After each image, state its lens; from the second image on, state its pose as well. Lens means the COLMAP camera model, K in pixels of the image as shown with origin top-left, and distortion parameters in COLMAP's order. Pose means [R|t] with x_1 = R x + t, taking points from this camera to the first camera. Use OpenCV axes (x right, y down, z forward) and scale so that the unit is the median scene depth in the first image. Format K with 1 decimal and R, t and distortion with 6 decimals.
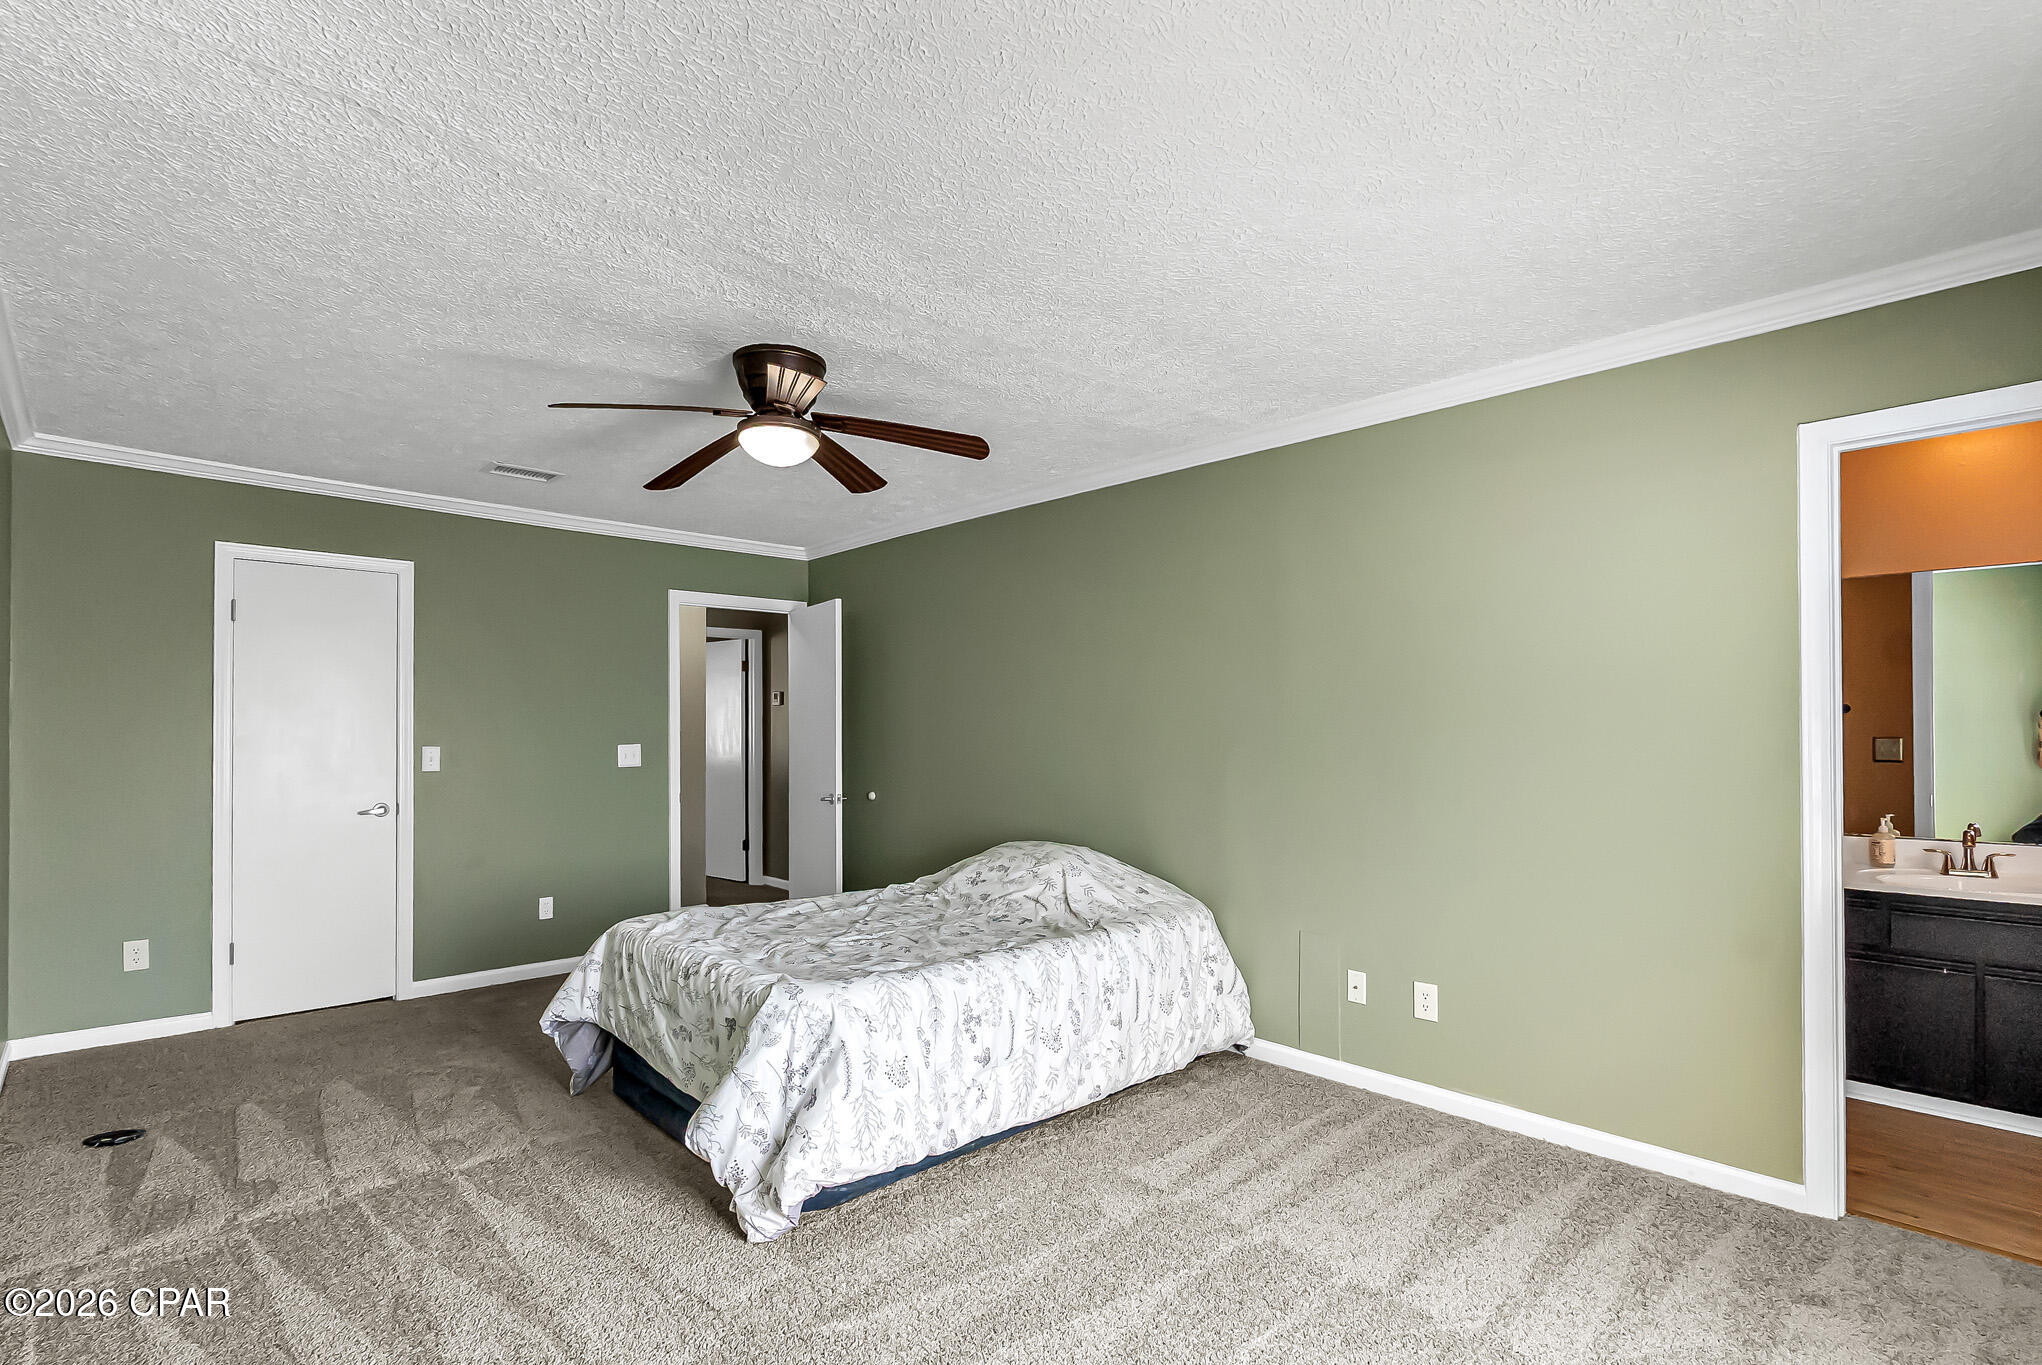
lens RADIAL K [[958.4, 0, 1061.0], [0, 958.4, 680.4], [0, 0, 1]] dist [-0.006068, 0.001095]
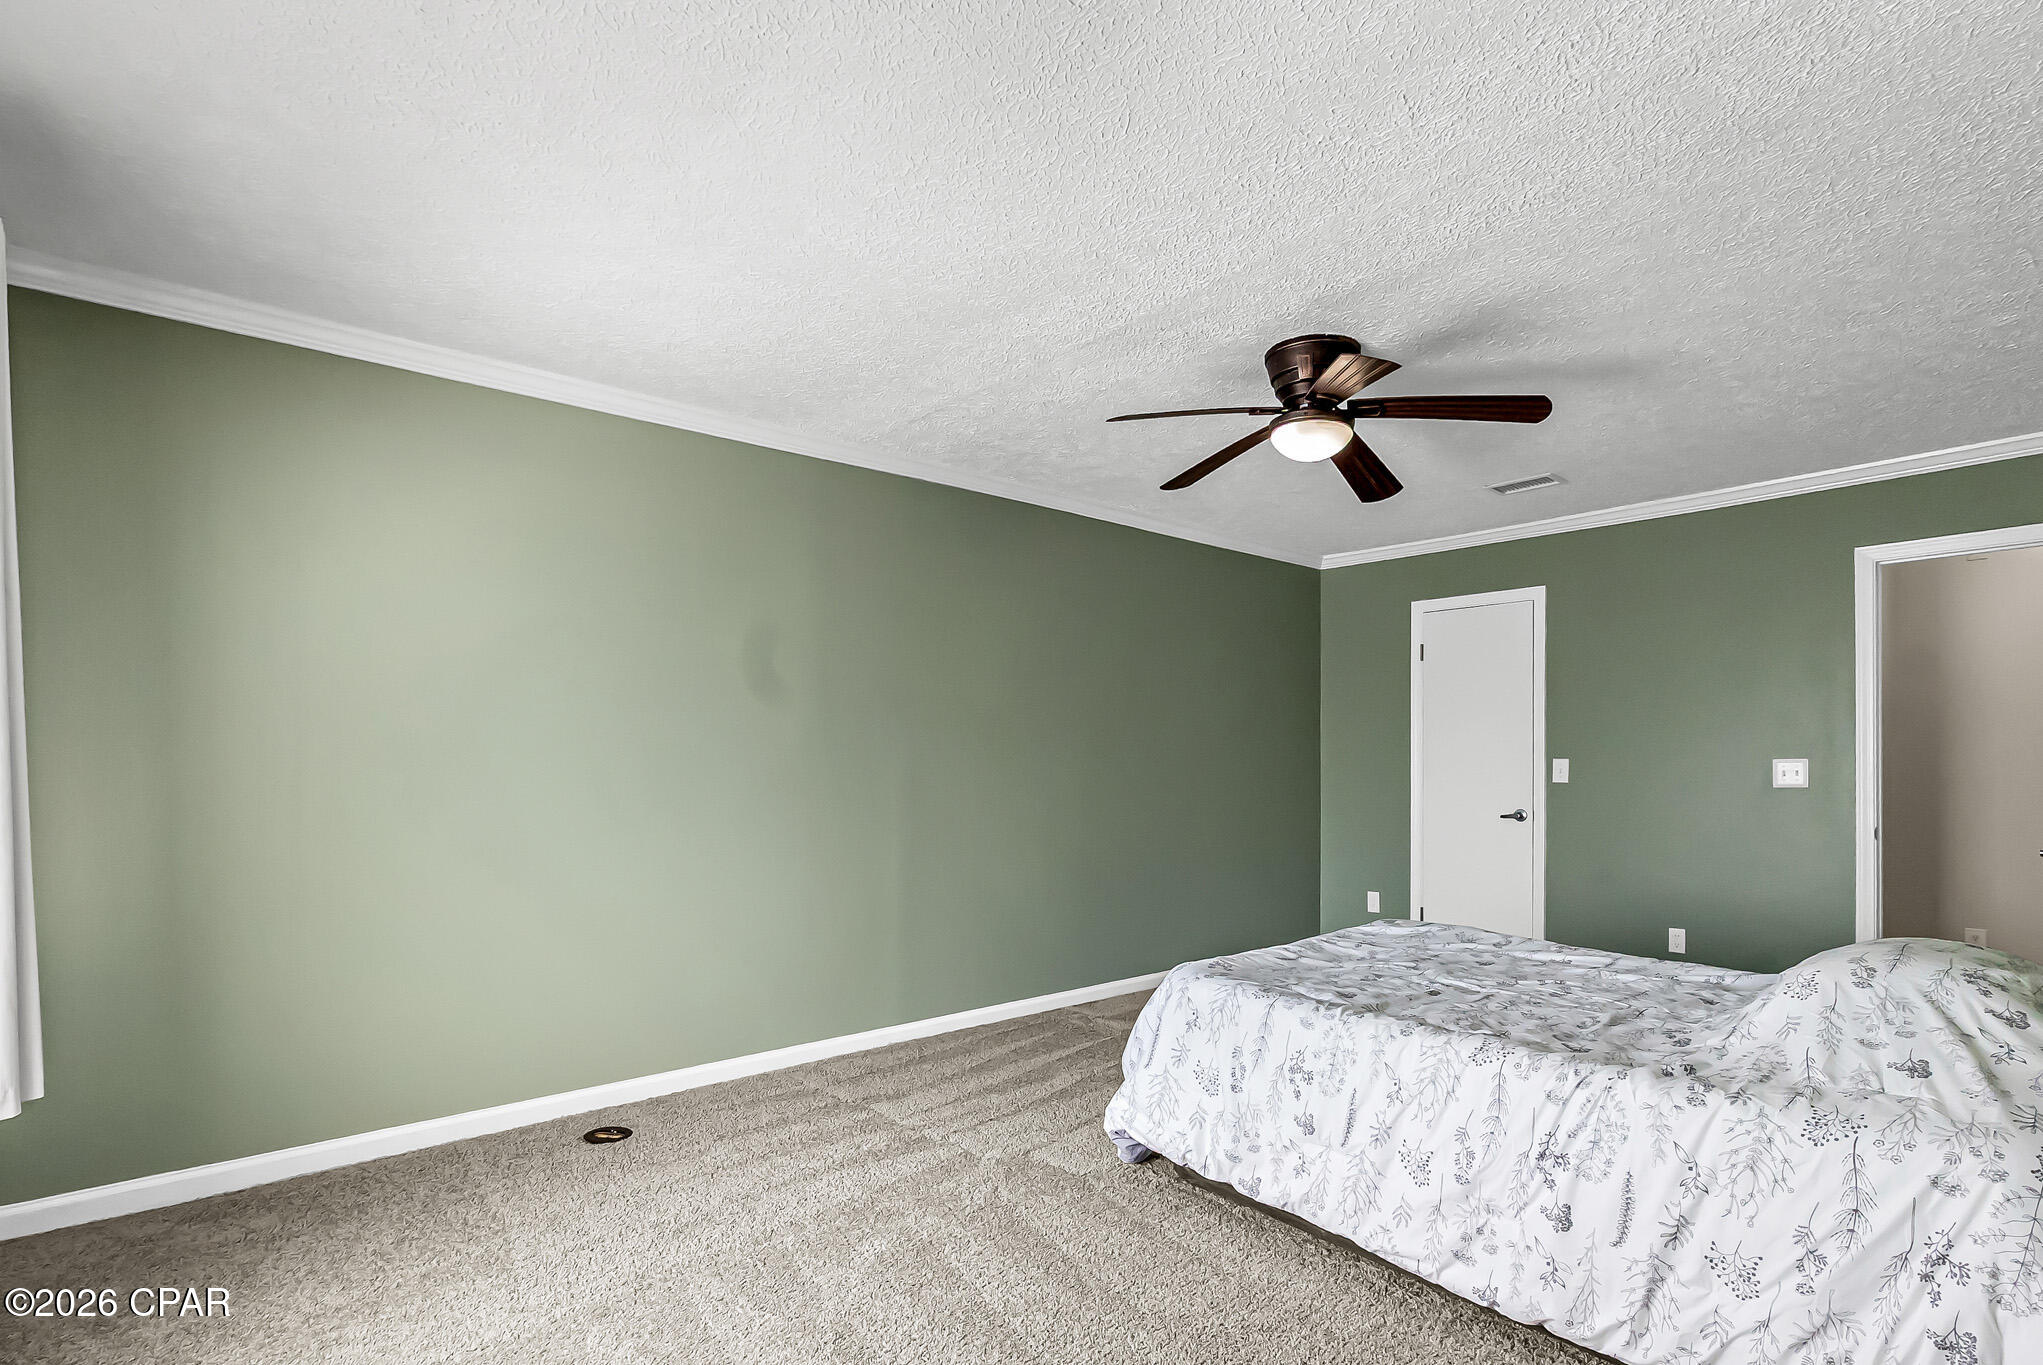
lens RADIAL K [[996.4, 0, 1040.0], [0, 996.4, 780.1], [0, 0, 1]] dist [-0.003686, 0.000033]
pose [[-0.087520, 0.016757, -0.996022, 0.708083], [0.049005, 0.998720, 0.012496, 0.076097], [0.994957, -0.047716, -0.088230, 0.793330]]
